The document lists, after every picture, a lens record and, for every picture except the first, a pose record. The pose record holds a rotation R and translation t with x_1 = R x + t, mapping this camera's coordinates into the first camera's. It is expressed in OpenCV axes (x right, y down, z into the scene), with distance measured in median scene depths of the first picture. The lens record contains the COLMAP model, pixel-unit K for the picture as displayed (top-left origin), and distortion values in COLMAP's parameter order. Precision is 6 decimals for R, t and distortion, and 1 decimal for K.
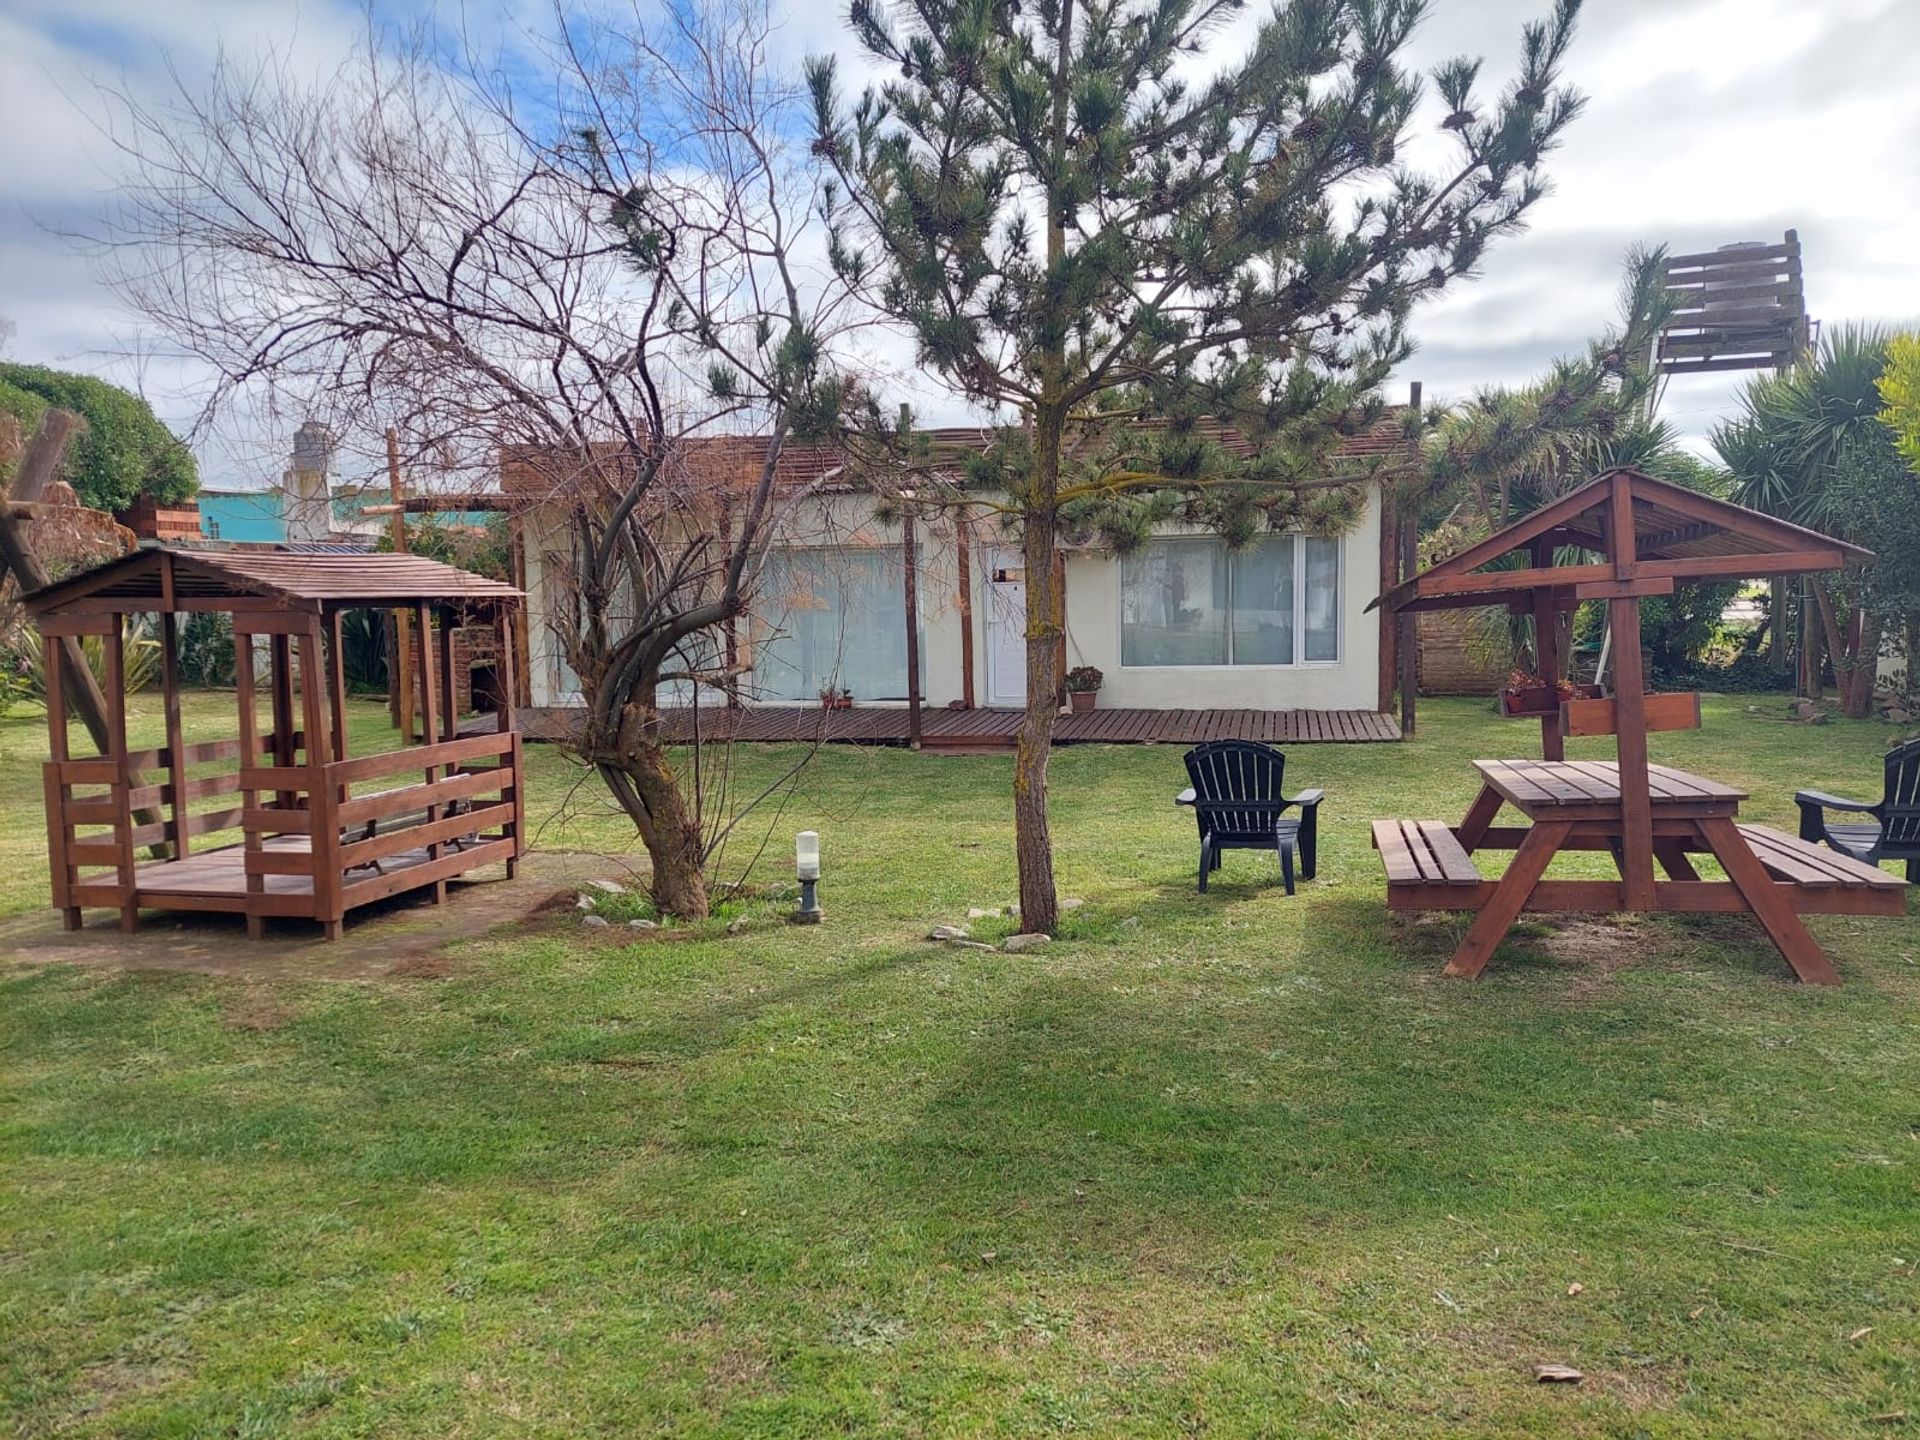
lens RADIAL K [[1356.6, 0, 960.0], [0, 1356.6, 720.0], [0, 0, 1]] dist [0.034457, -0.000296]
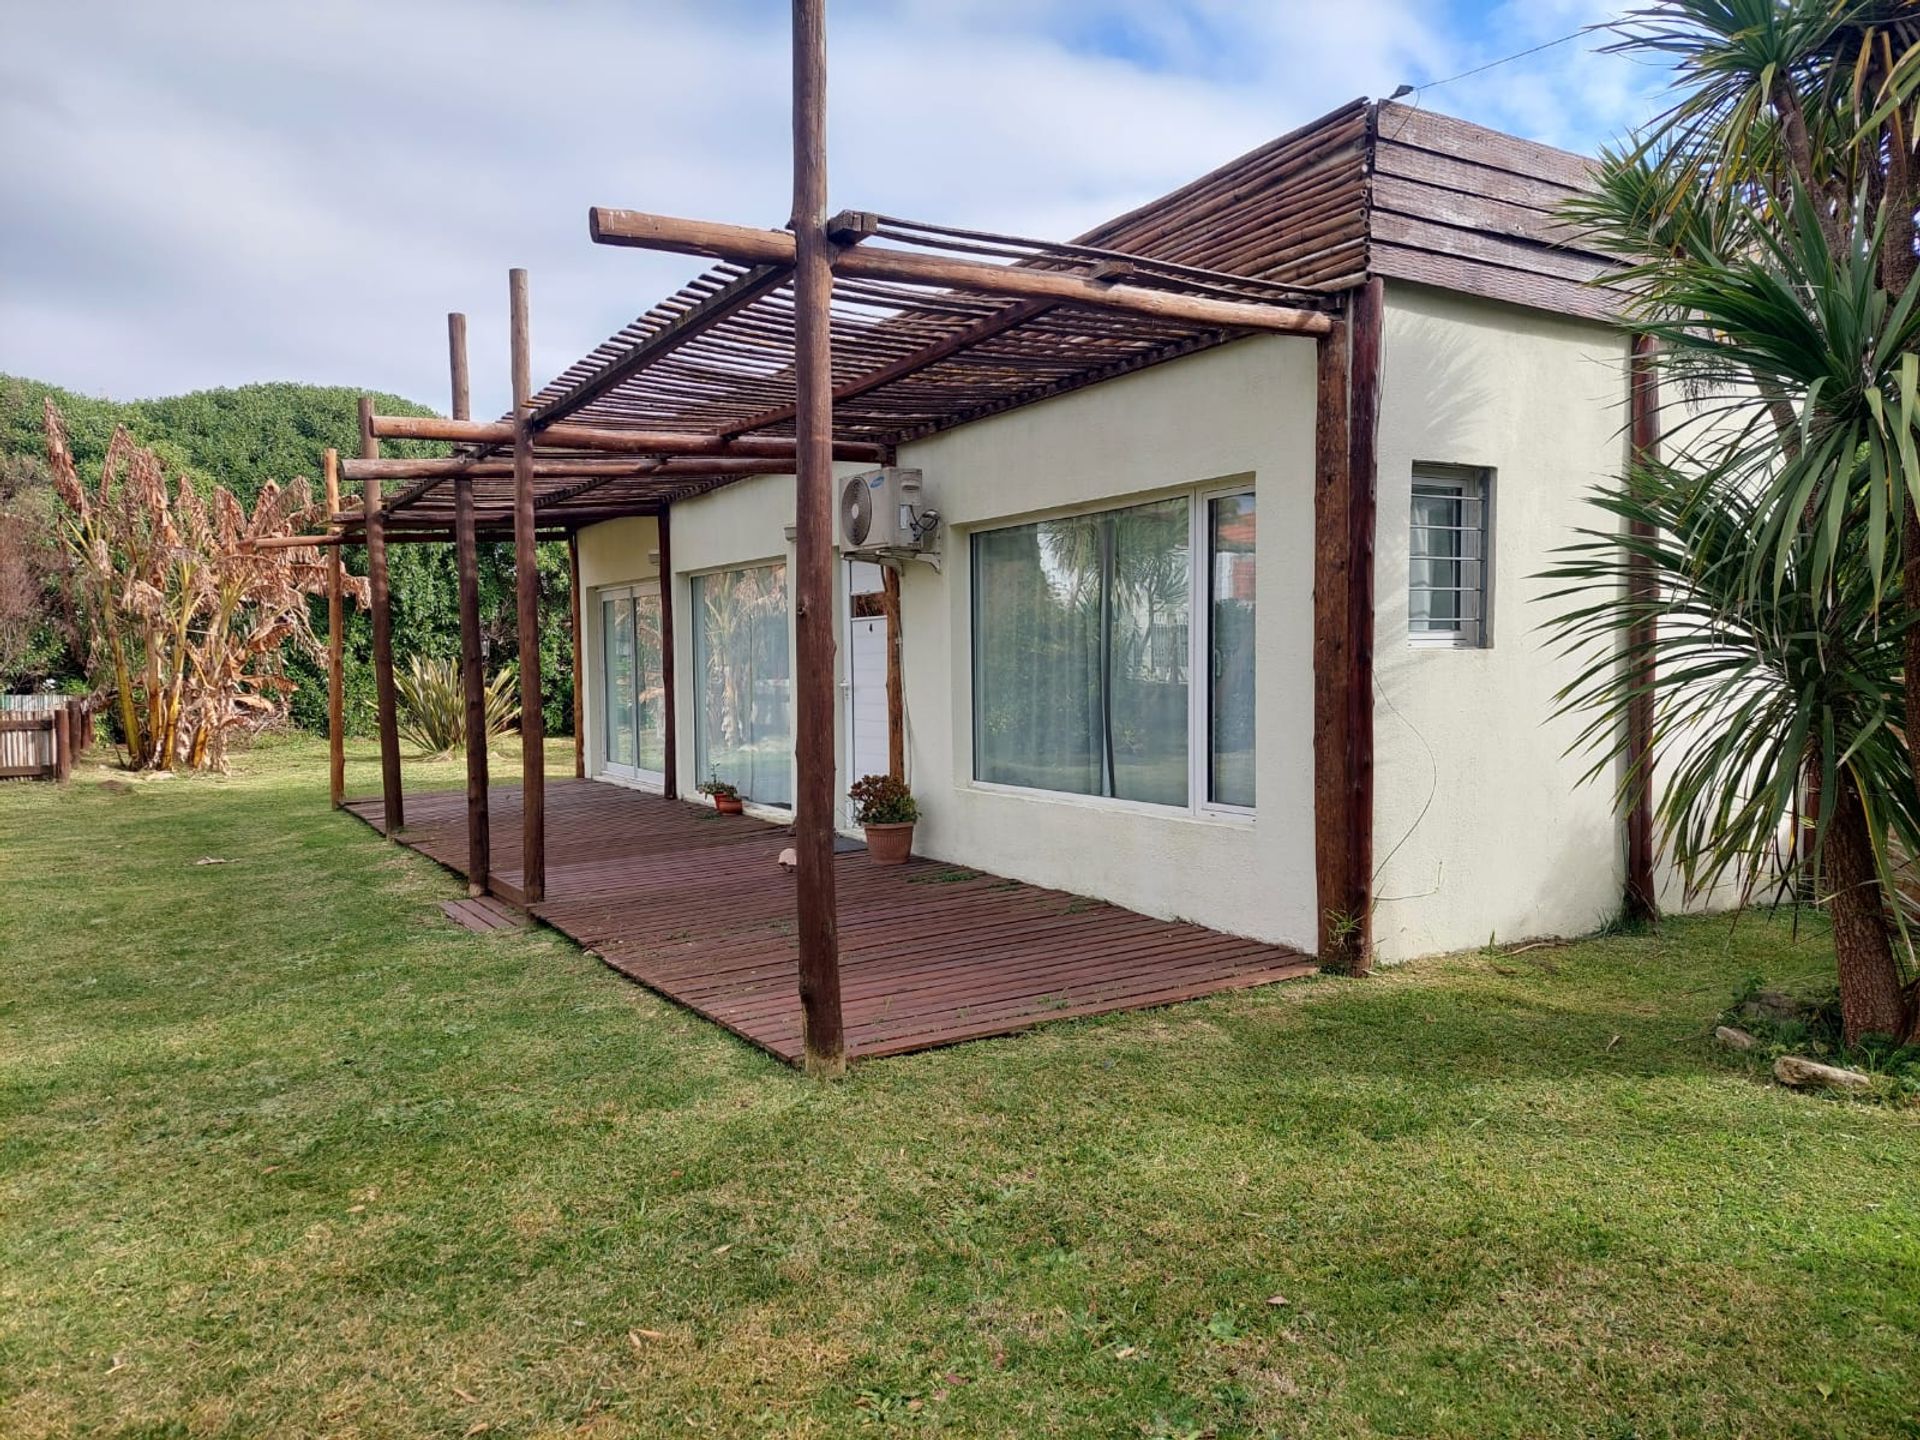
lens RADIAL K [[1356.6, 0, 960.0], [0, 1356.6, 720.0], [0, 0, 1]] dist [0.034457, -0.000296]
pose [[0.725315, 0.045746, -0.686896, 0.478874], [-0.074227, 0.997170, -0.011970, -0.058205], [0.684404, 0.059668, 0.726657, 0.661825]]
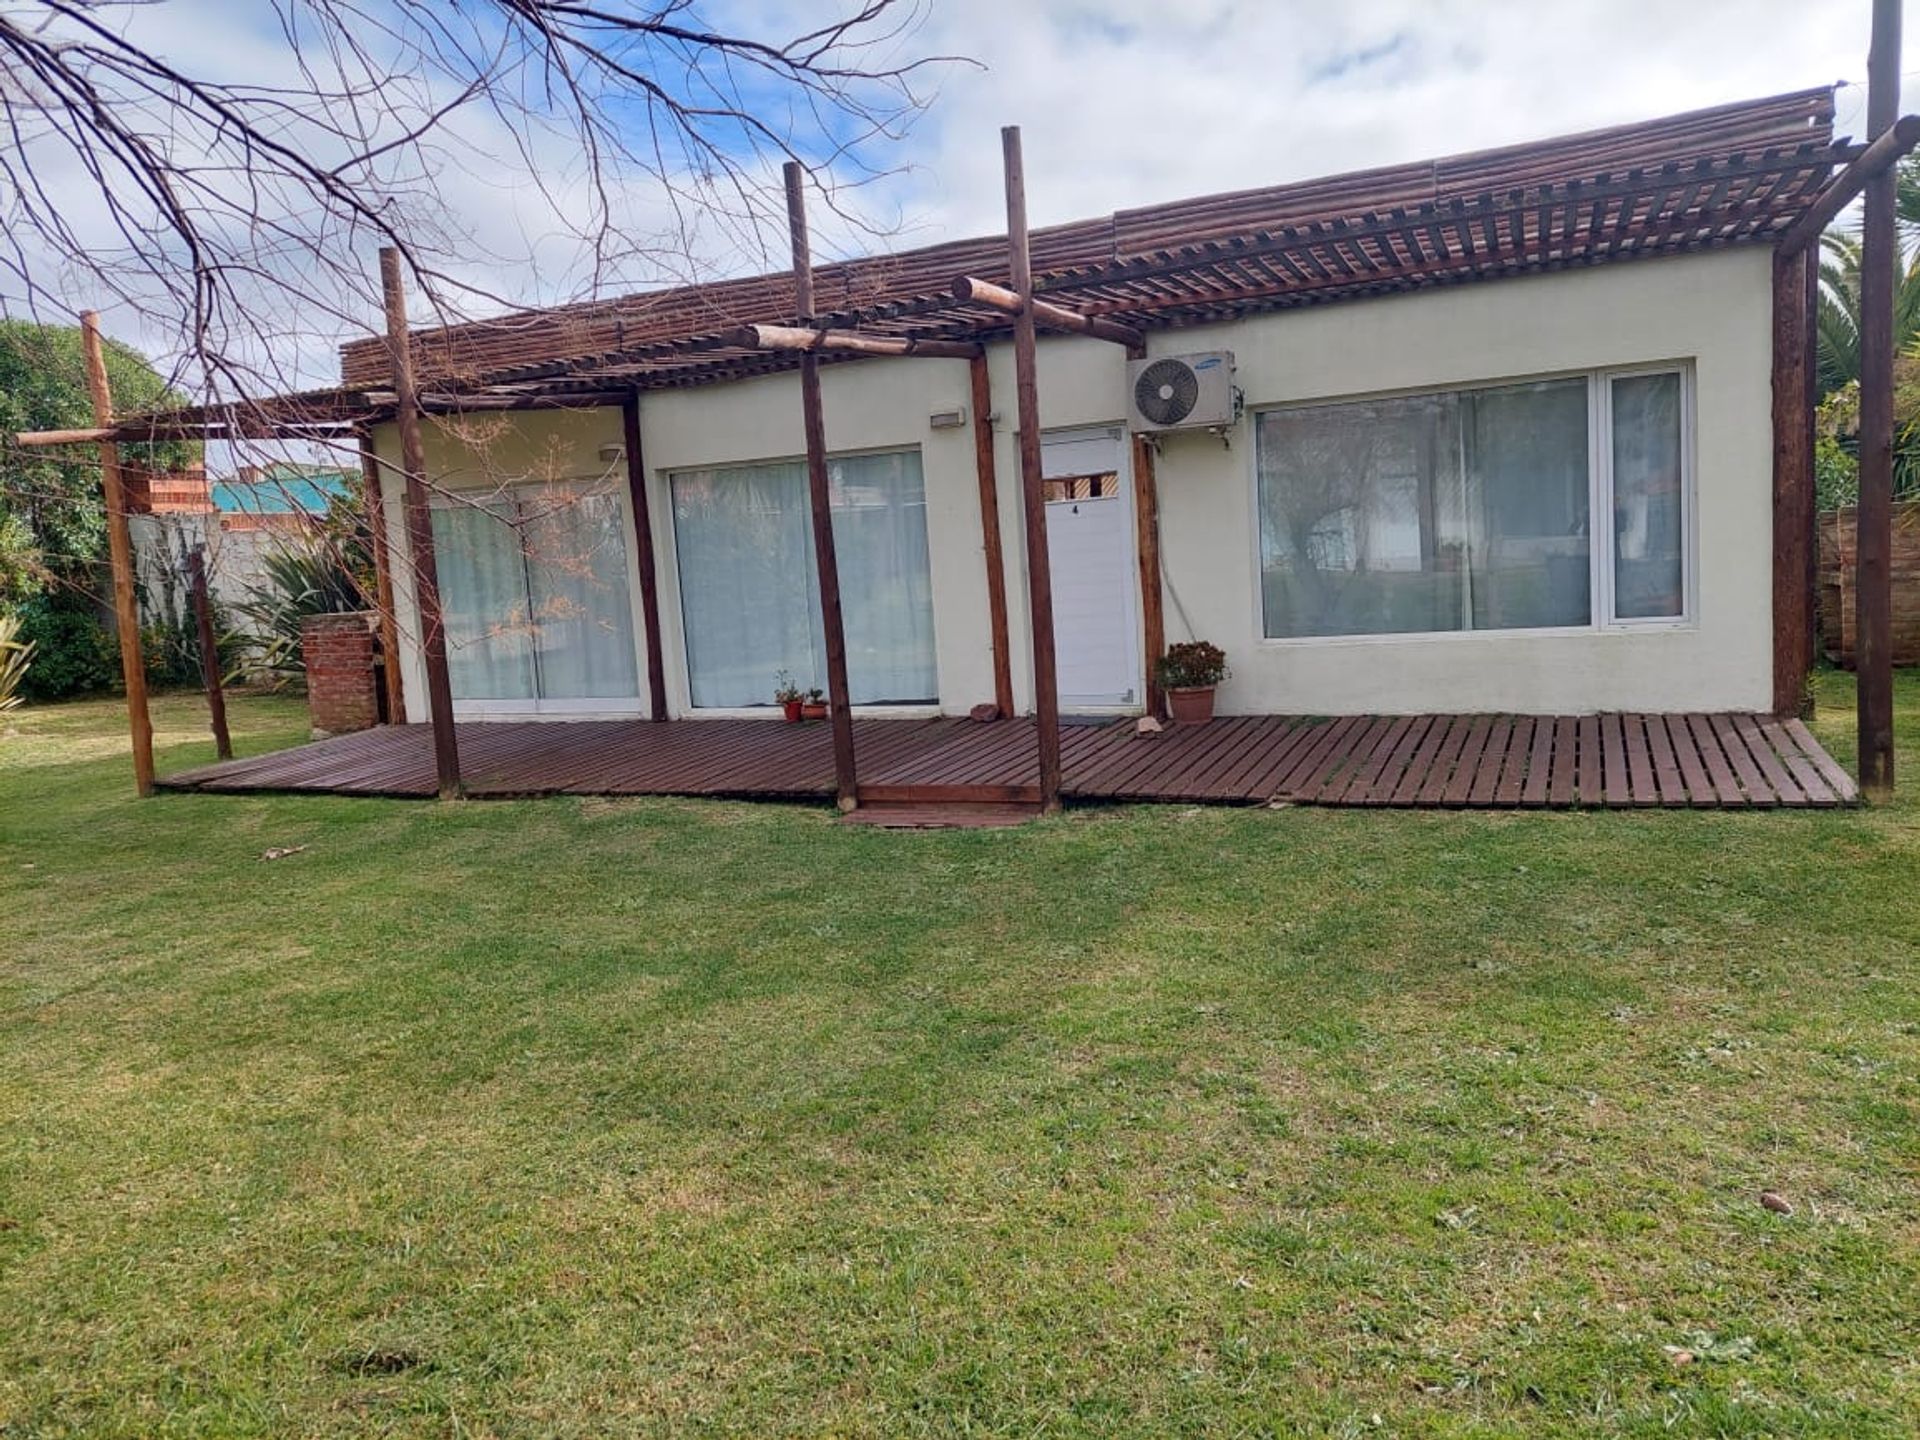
lens RADIAL K [[1403.2, 0, 960.0], [0, 1403.2, 720.0], [0, 0, 1]] dist [-0.001951, -0.003311]
pose [[0.981711, -0.022961, -0.188986, 0.109217], [0.028727, 0.999200, 0.027827, -0.026823], [0.188196, -0.032747, 0.981585, 0.431100]]
